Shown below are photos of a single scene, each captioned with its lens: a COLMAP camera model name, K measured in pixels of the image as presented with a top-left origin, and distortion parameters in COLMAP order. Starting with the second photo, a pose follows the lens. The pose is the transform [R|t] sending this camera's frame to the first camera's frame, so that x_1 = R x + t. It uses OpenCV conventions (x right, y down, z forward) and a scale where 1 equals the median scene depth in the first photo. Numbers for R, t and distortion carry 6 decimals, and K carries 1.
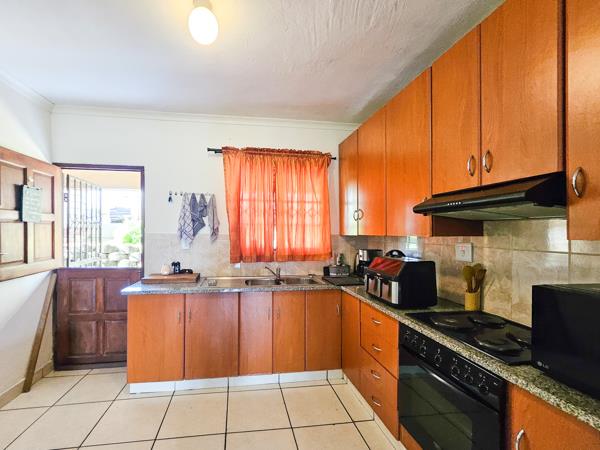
lens RADIAL K [[248.4, 0, 290.9], [0, 248.4, 230.7], [0, 0, 1]] dist [-0.001153, -0.000168]
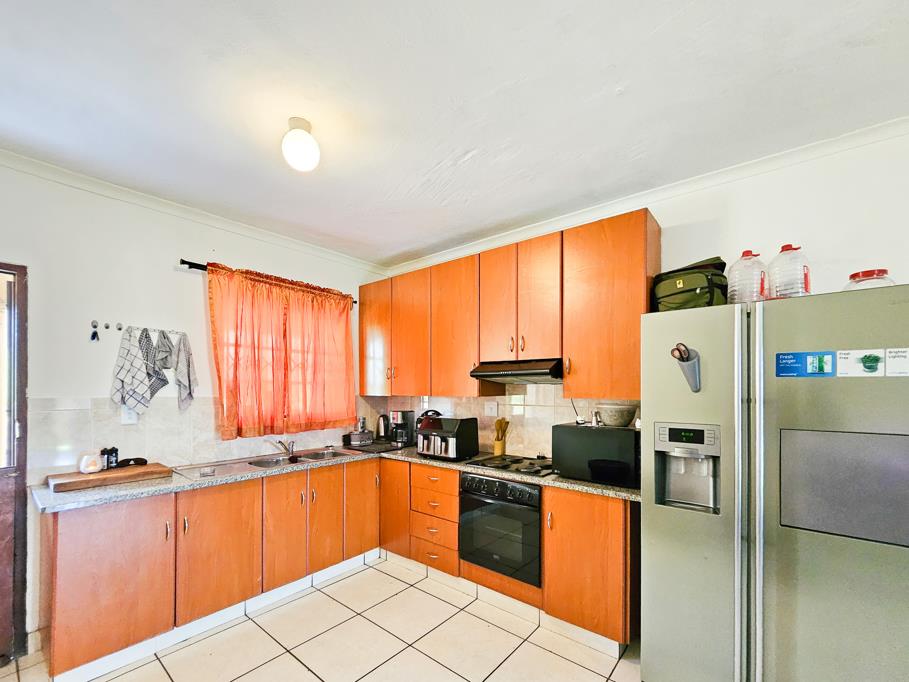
lens RADIAL K [[389.8, 0, 454.8], [0, 389.8, 385.4], [0, 0, 1]] dist [0.000810, 0.000051]
pose [[0.732381, 0.002503, 0.680890, -0.505321], [-0.004831, 0.999987, 0.001521, -0.021043], [-0.680877, -0.004403, 0.732384, -0.185703]]
